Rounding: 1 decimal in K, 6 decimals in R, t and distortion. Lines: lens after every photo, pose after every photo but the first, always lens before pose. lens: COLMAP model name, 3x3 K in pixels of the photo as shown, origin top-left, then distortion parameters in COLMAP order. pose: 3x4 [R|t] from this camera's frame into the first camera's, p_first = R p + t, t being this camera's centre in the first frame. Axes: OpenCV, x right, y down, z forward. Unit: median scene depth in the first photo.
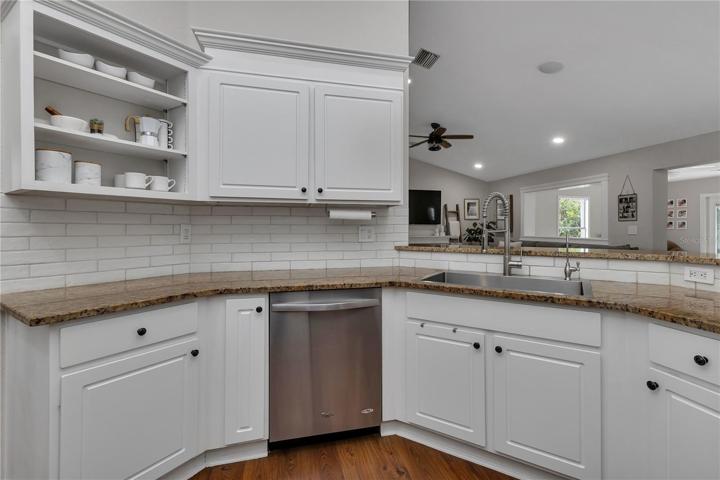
lens RADIAL K [[331.0, 0, 358.7], [0, 331.0, 233.0], [0, 0, 1]] dist [0.002192, 0.000339]
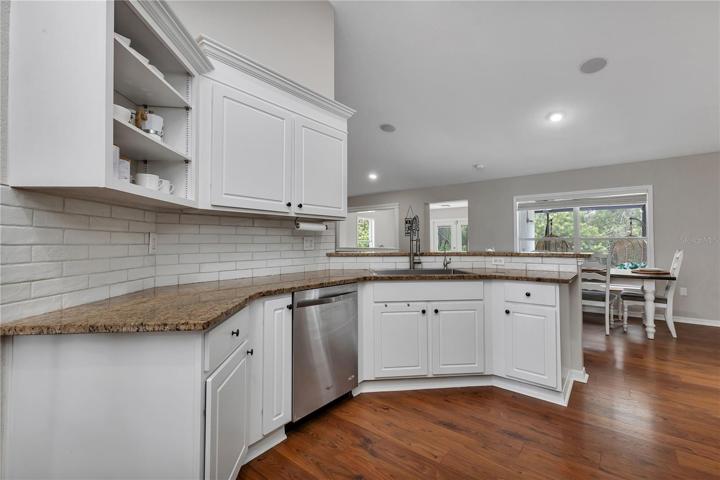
lens RADIAL K [[321.3, 0, 360.0], [0, 321.3, 240.0], [0, 0, 1]] dist [-0.000066, -0.000069]
pose [[0.794369, 0.000798, 0.607435, -0.649188], [0.013575, 0.999726, -0.019066, 0.018604], [-0.607284, 0.023391, 0.794141, -0.034593]]
